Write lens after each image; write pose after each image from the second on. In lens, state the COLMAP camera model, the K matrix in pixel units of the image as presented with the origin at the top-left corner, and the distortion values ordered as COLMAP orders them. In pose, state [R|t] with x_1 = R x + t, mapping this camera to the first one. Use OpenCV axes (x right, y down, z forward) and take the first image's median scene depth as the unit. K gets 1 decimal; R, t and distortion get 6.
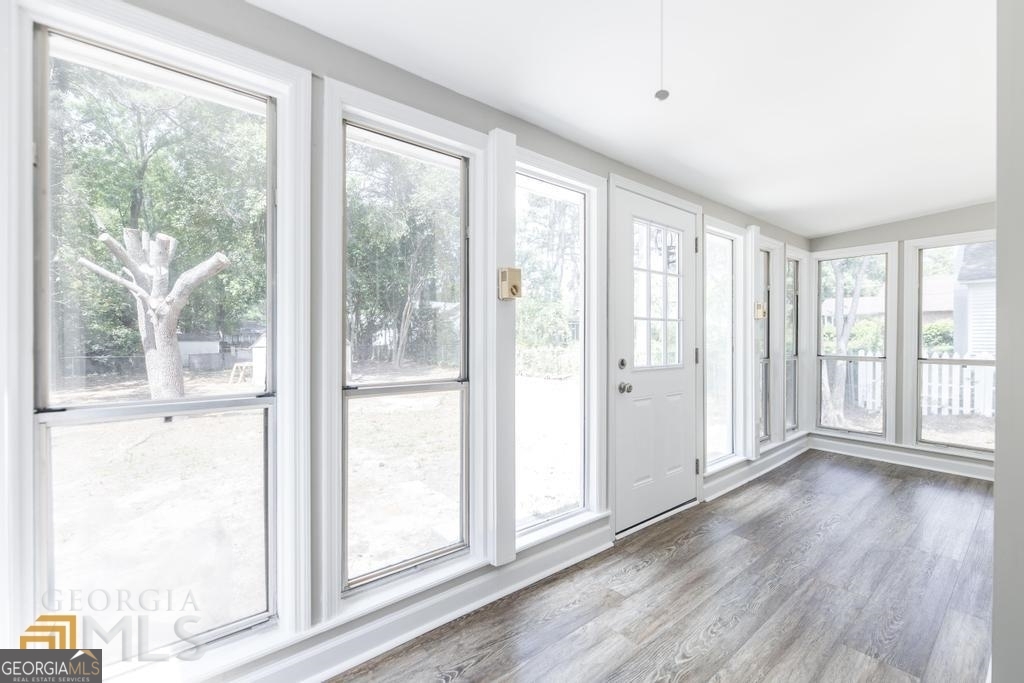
lens RADIAL K [[419.7, 0, 512.0], [0, 419.7, 341.5], [0, 0, 1]] dist [-0.000425, -0.000078]
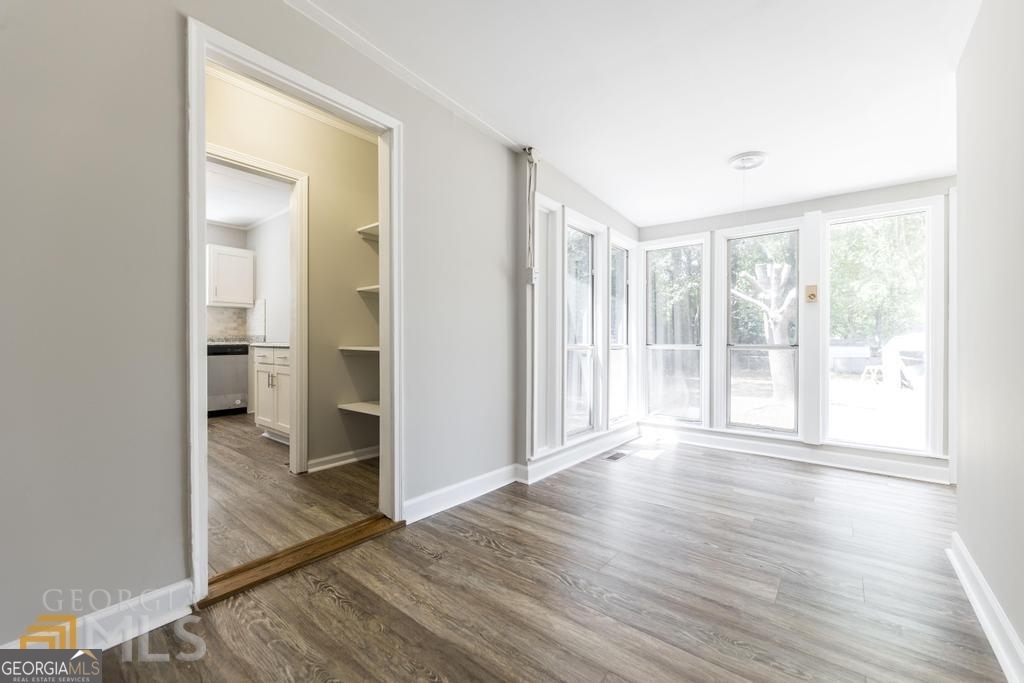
lens RADIAL K [[414.2, 0, 512.0], [0, 414.2, 341.5], [0, 0, 1]] dist [-0.000541, -0.000029]
pose [[0.209995, -0.007838, -0.977671, 0.437034], [-0.009622, 0.999903, -0.010083, 0.030909], [0.977655, 0.011524, 0.209899, -0.196096]]
